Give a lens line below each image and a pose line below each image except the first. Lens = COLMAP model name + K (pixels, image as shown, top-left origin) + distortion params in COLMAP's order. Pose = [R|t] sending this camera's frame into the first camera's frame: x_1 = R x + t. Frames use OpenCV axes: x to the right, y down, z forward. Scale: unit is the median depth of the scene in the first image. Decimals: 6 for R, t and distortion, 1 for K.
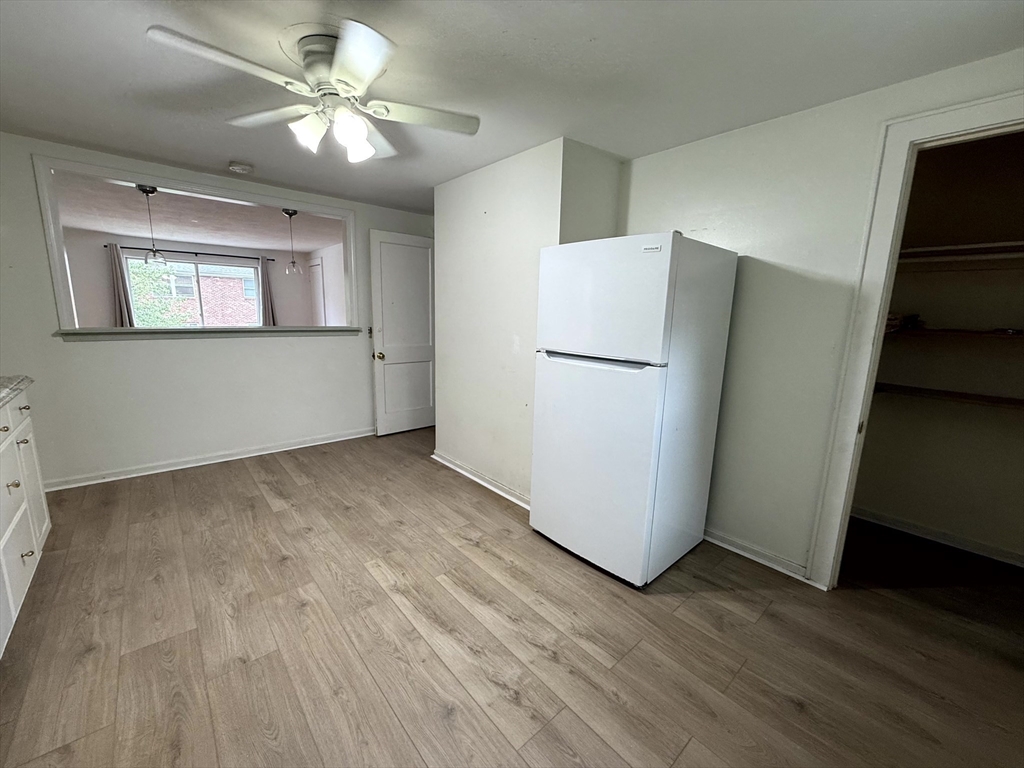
lens RADIAL K [[409.4, 0, 511.9], [0, 409.4, 385.7], [0, 0, 1]] dist [0.001764, -0.000924]
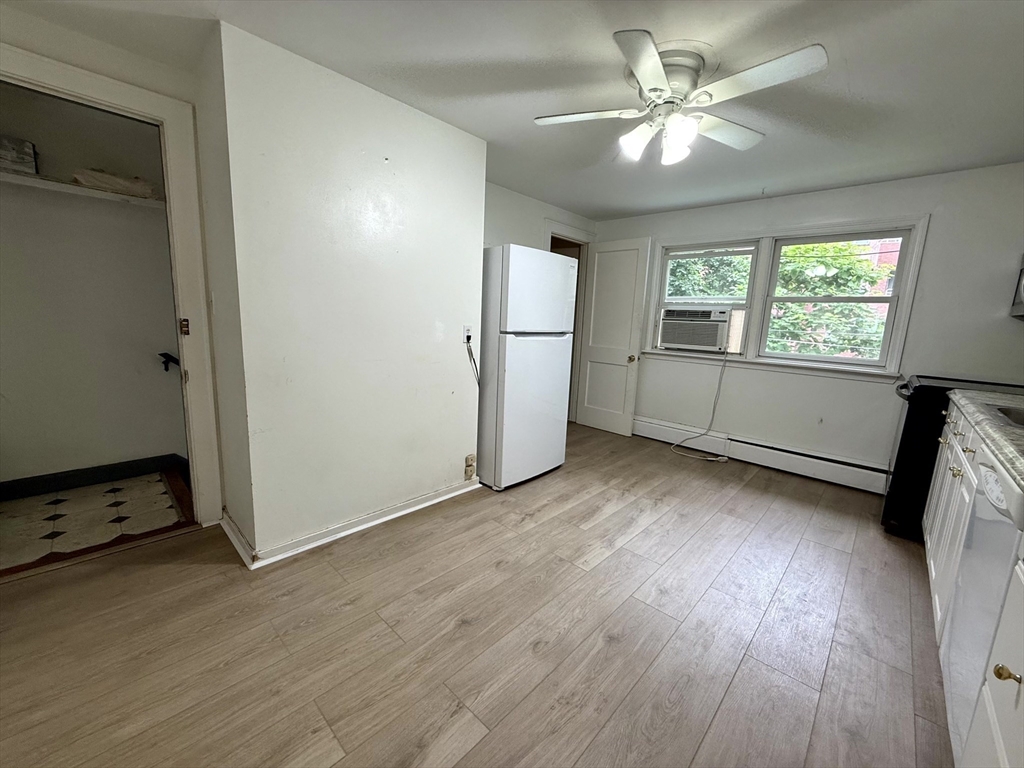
lens RADIAL K [[409.4, 0, 513.7], [0, 409.4, 386.3], [0, 0, 1]] dist [0.001764, -0.000924]
pose [[-0.094162, -0.200497, 0.975159, -1.120361], [0.133829, 0.968071, 0.211963, -0.187010], [-0.986521, 0.150464, -0.064323, 1.109518]]
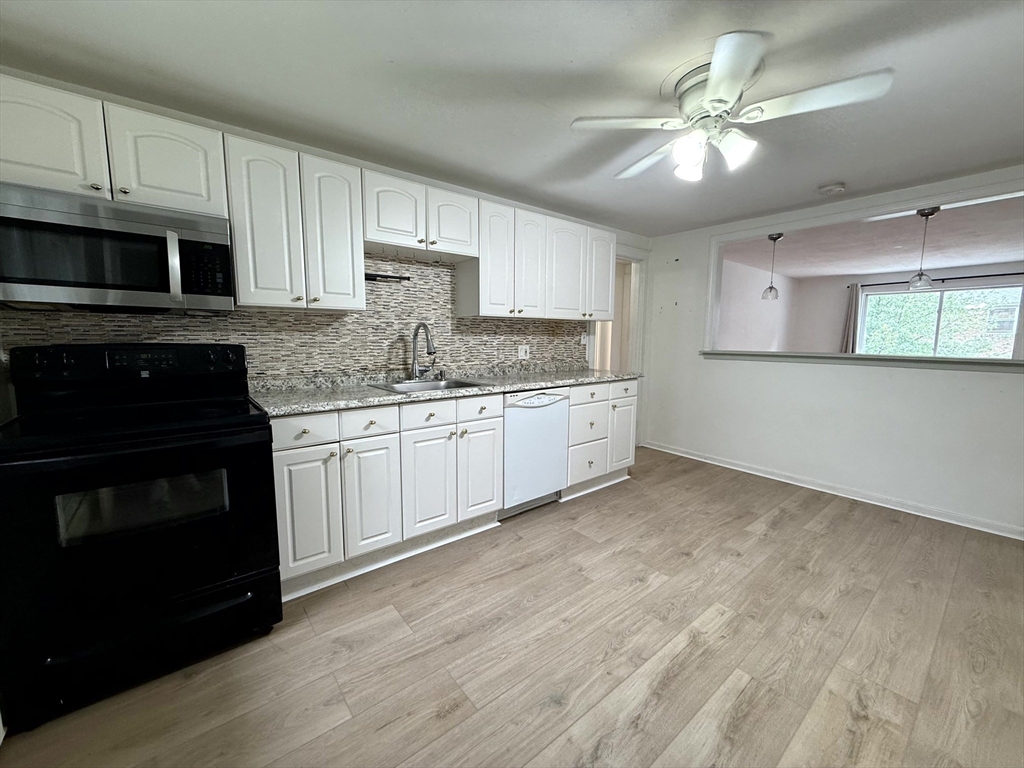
lens RADIAL K [[409.4, 0, 512.0], [0, 409.4, 385.2], [0, 0, 1]] dist [0.001764, -0.000924]
pose [[-0.042530, 0.089738, -0.995057, 0.488209], [-0.189181, 0.977217, 0.096215, -0.032187], [0.981021, 0.192338, -0.024585, 0.465481]]
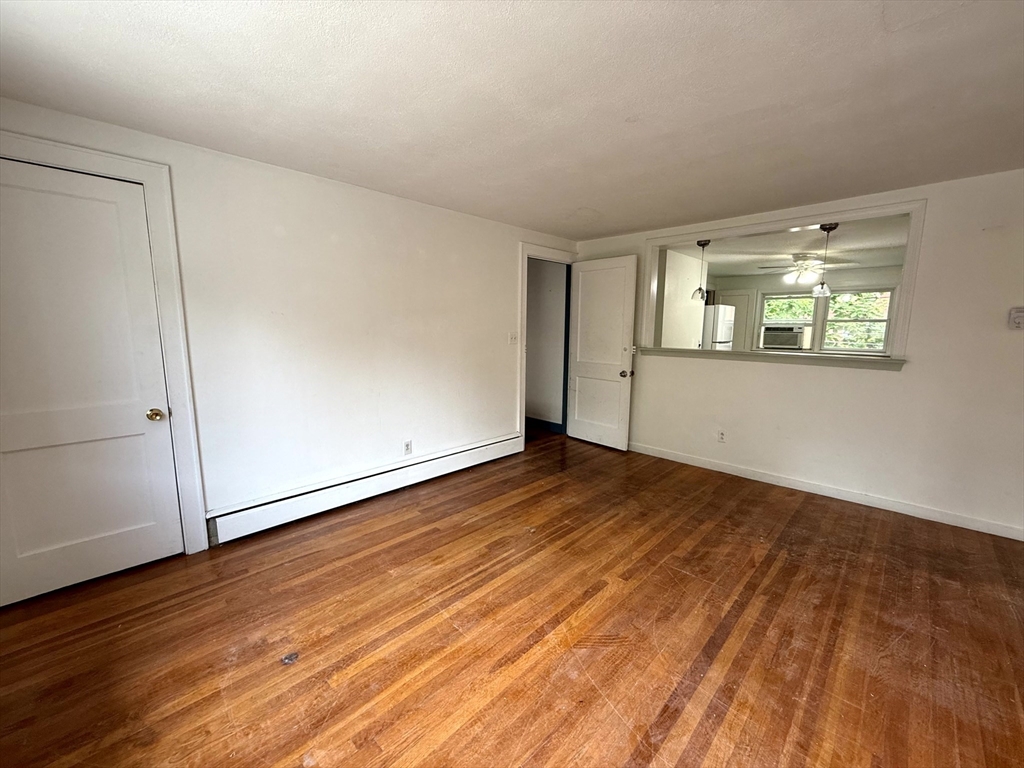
lens RADIAL K [[409.4, 0, 511.0], [0, 409.4, 385.2], [0, 0, 1]] dist [0.001764, -0.000924]
pose [[-0.074002, -0.173721, 0.982011, -2.575588], [0.169325, 0.968224, 0.184042, -0.549155], [-0.982778, 0.179898, -0.042235, 2.553898]]
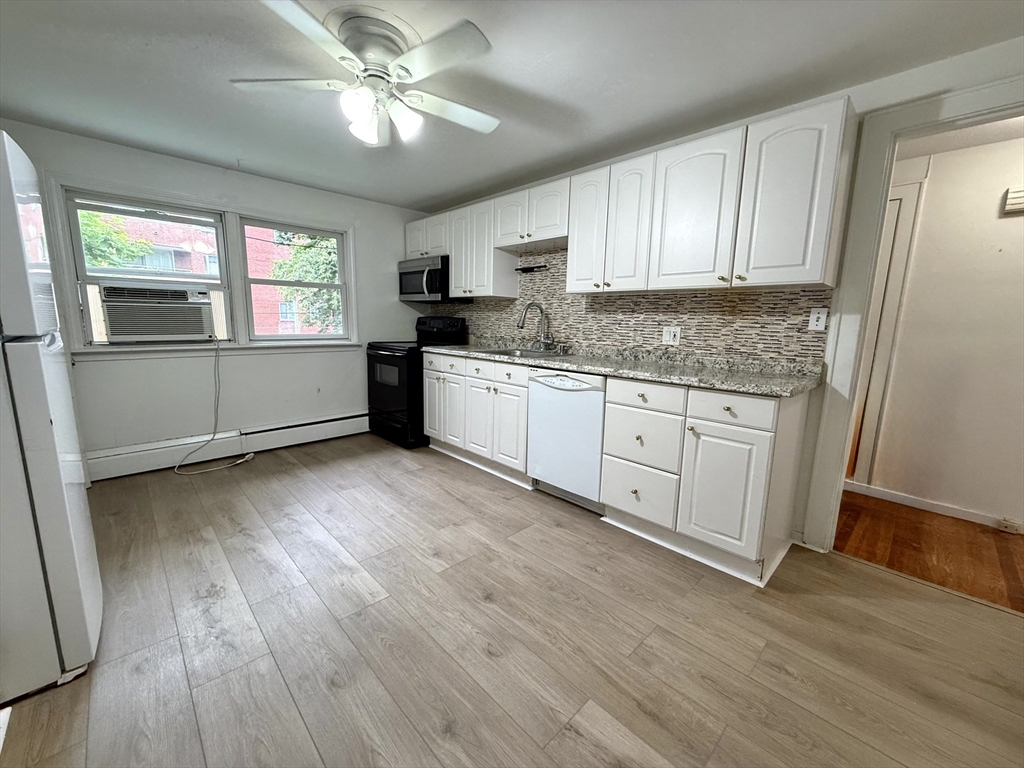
lens RADIAL K [[409.4, 0, 511.0], [0, 409.4, 383.7], [0, 0, 1]] dist [0.001764, -0.000924]
pose [[-0.997694, -0.043028, -0.052489, -0.519864], [-0.058143, 0.940796, 0.333950, -0.247834], [0.035012, 0.336231, -0.941128, 1.568317]]
